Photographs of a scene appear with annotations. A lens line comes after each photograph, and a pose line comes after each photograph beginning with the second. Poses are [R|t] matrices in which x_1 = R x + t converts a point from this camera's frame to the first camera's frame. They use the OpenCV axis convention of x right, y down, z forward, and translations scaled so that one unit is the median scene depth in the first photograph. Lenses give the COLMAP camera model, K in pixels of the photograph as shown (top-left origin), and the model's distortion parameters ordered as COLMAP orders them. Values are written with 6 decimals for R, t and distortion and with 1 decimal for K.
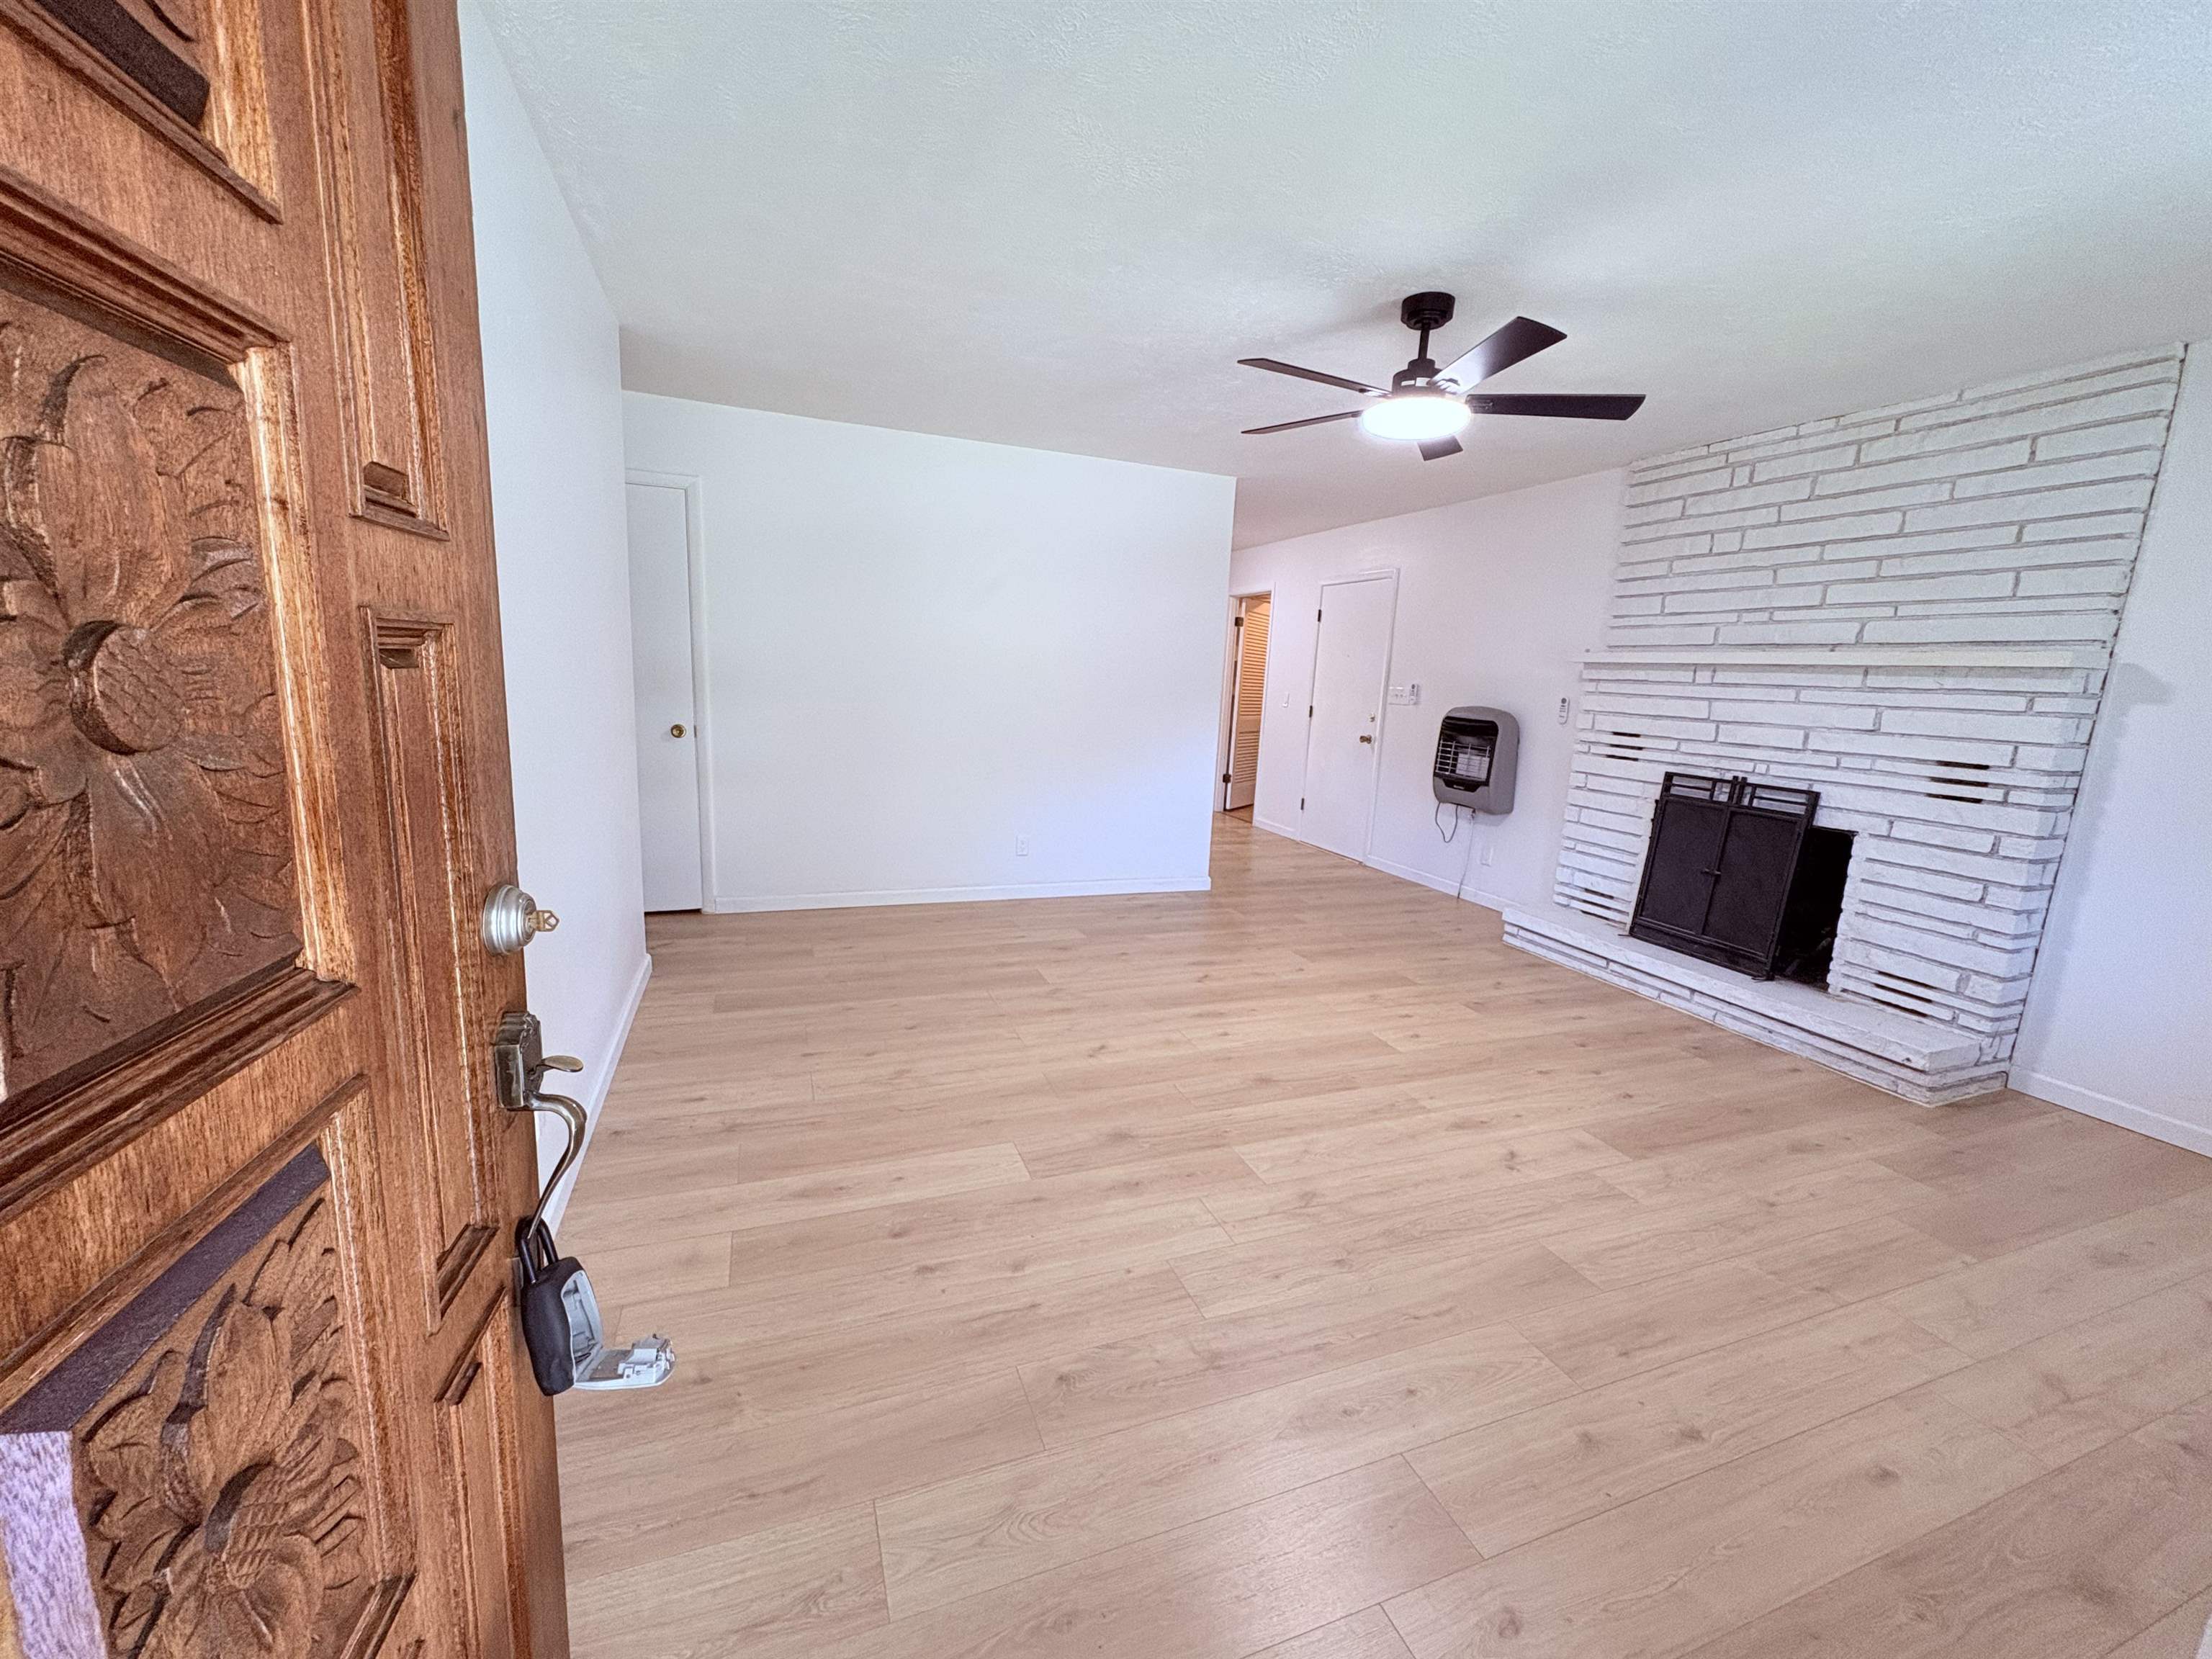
lens RADIAL K [[881.9, 0, 1104.1], [0, 881.9, 827.3], [0, 0, 1]] dist [0.000672, 0.000265]
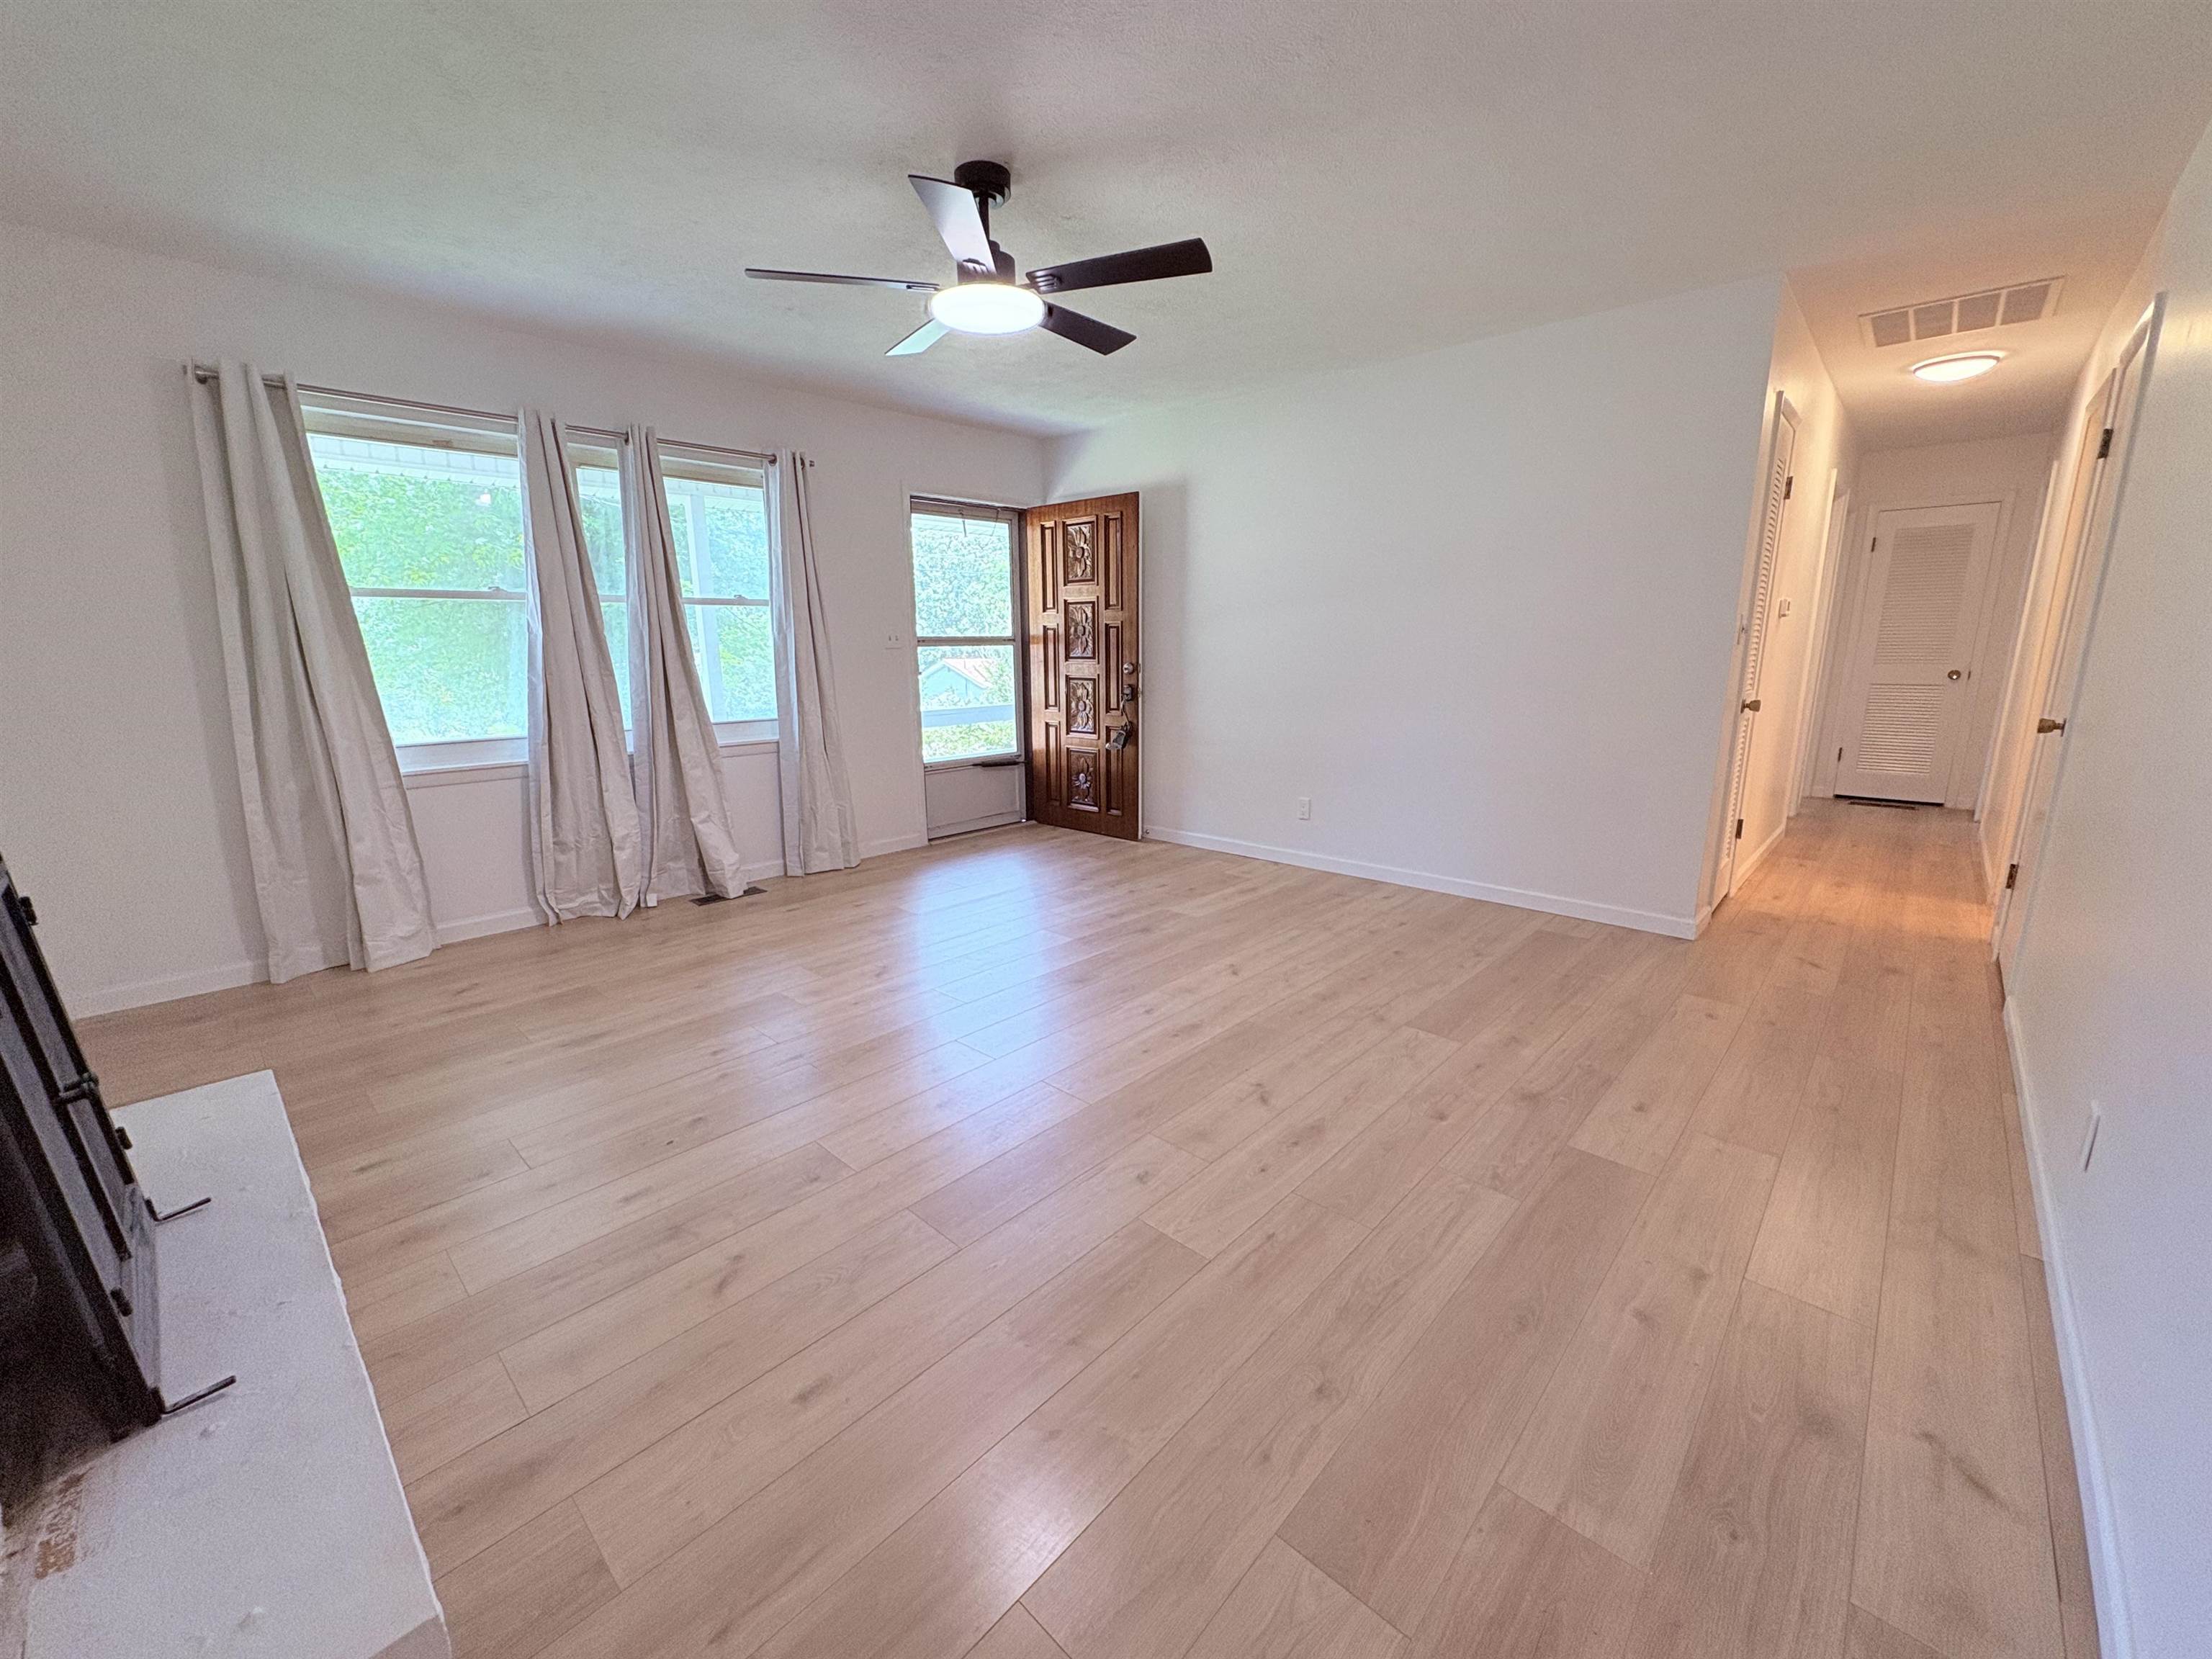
lens RADIAL K [[881.9, 0, 1101.2], [0, 881.9, 822.1], [0, 0, 1]] dist [0.000672, 0.000265]
pose [[-0.897369, 0.048769, -0.438577, 0.555228], [-0.110120, 0.937682, 0.329584, -0.231807], [0.427319, 0.344055, -0.836077, 1.638991]]
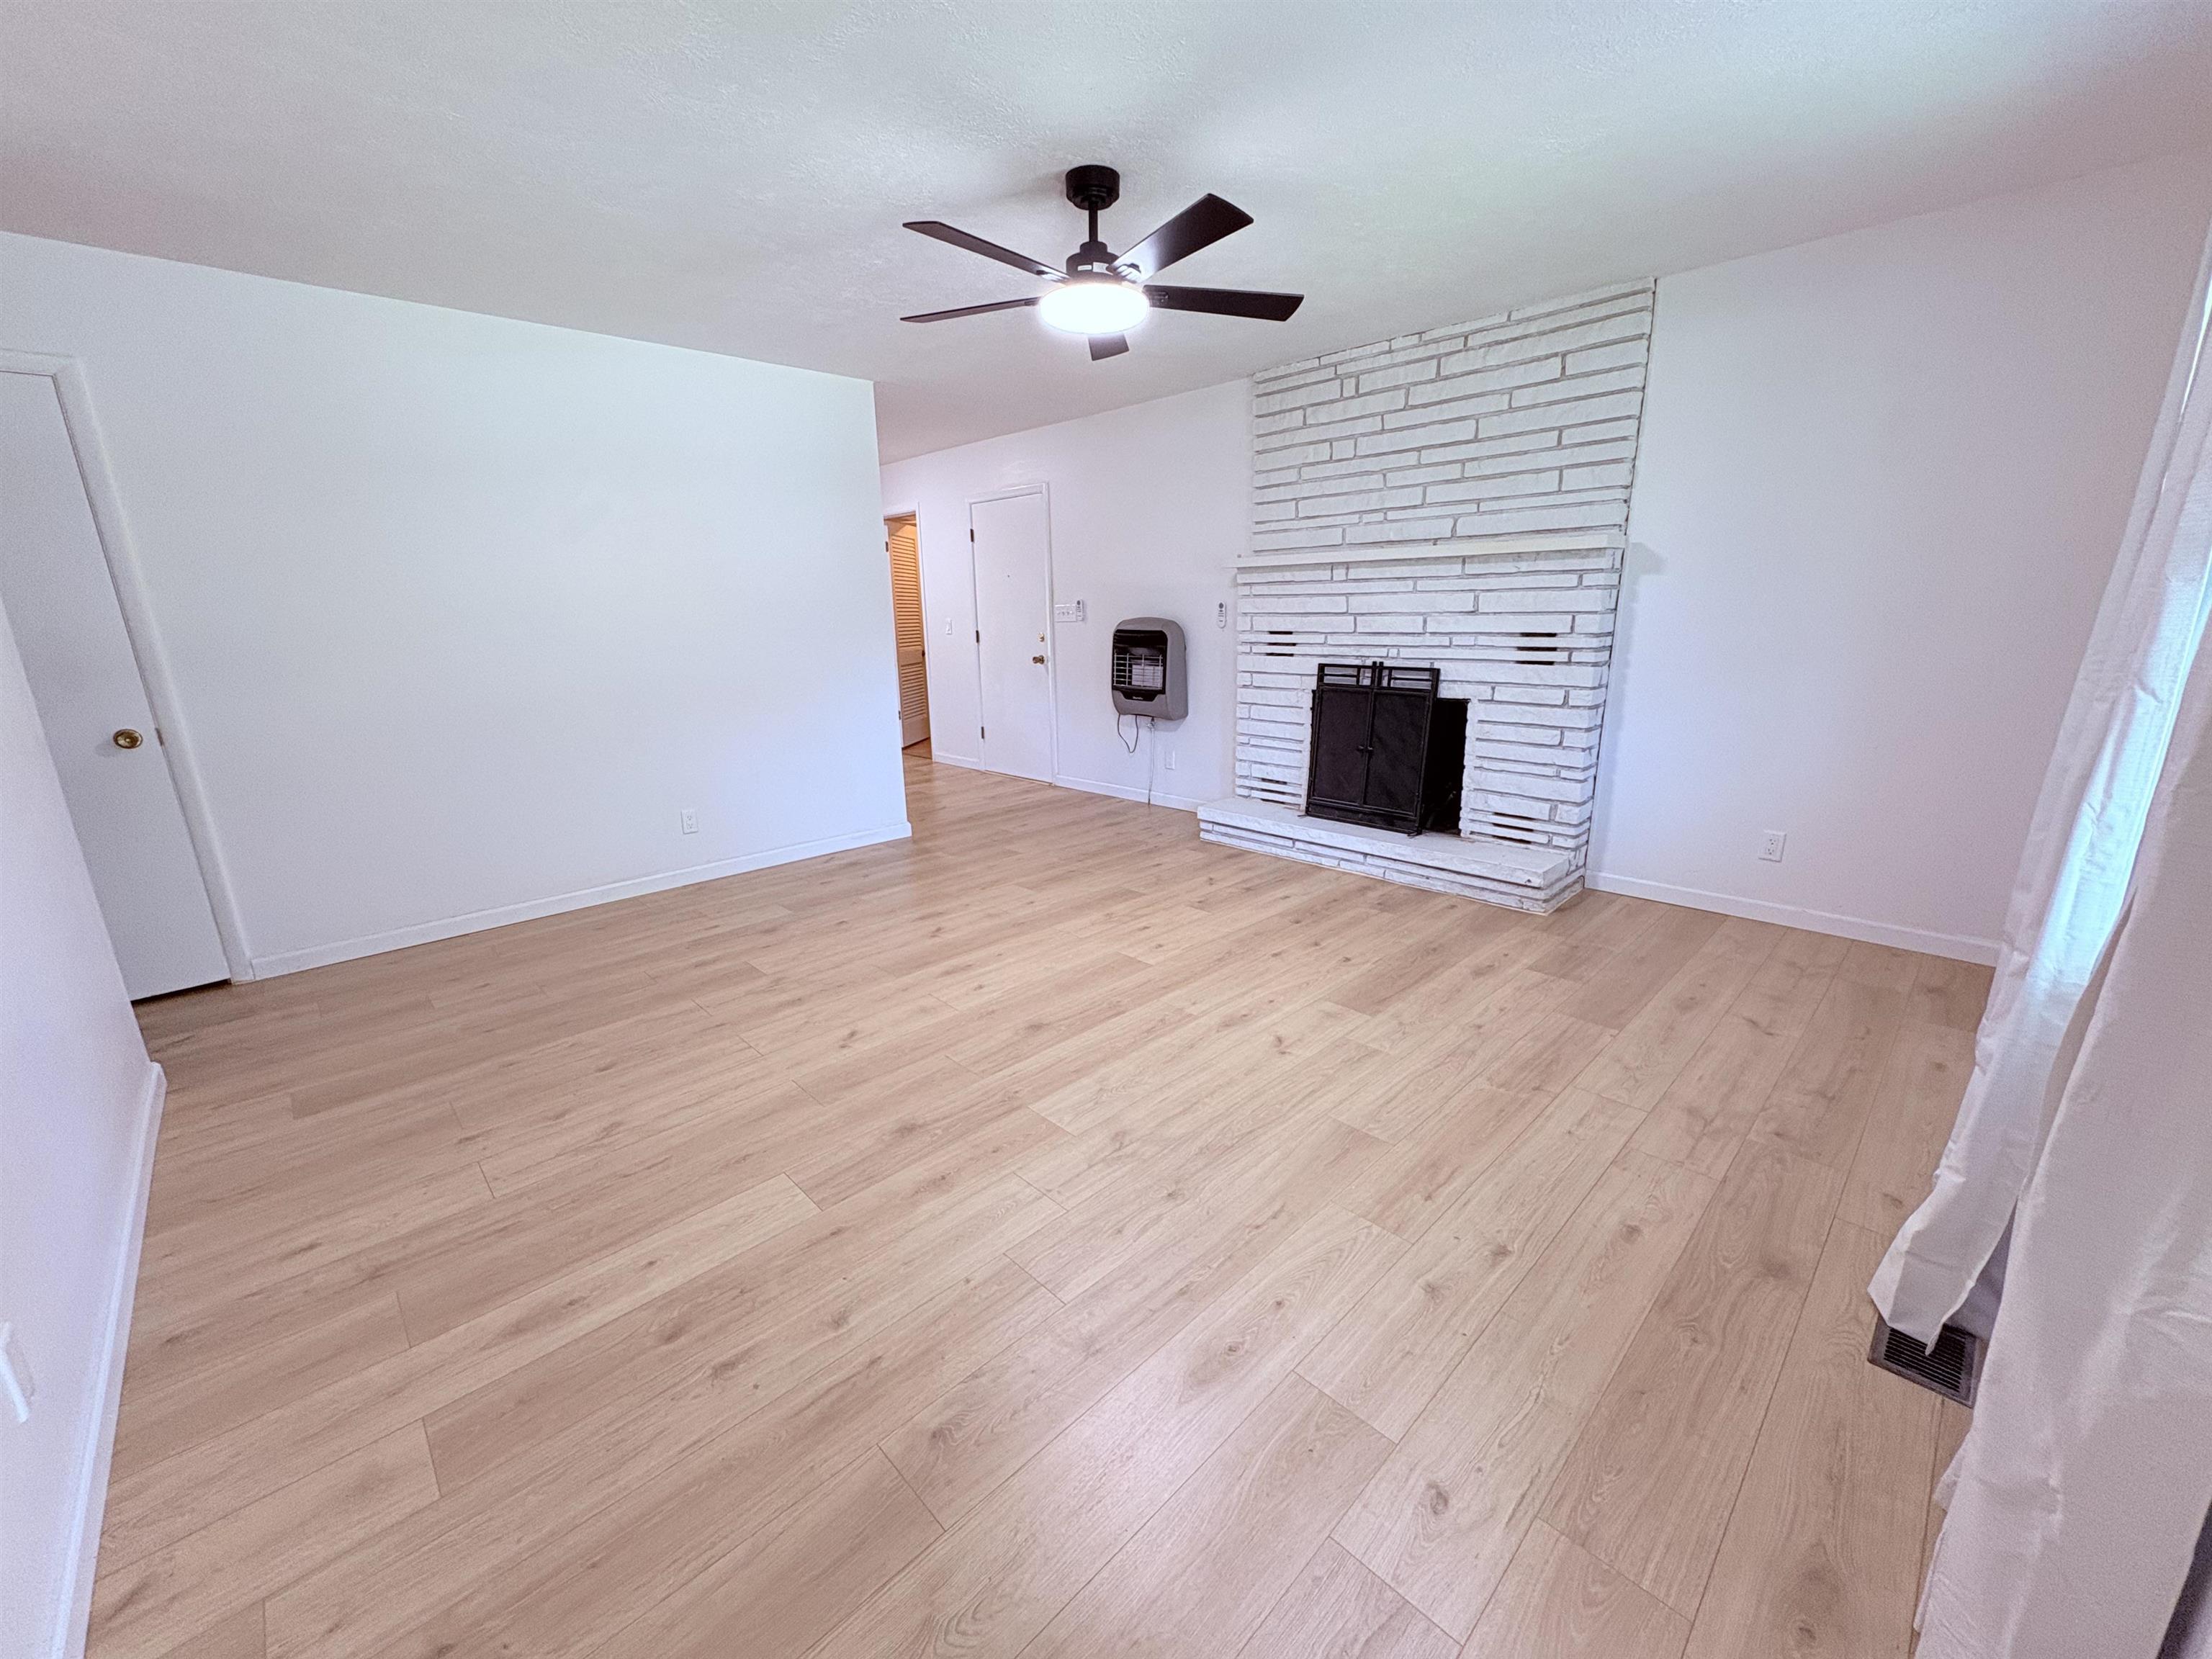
lens RADIAL K [[881.9, 0, 1104.0], [0, 881.9, 827.3], [0, 0, 1]] dist [0.000672, 0.000265]
pose [[0.916611, -0.162105, 0.365440, -0.057607], [0.133119, 0.985697, 0.103348, -0.013221], [-0.376966, -0.046083, 0.925080, 0.085186]]
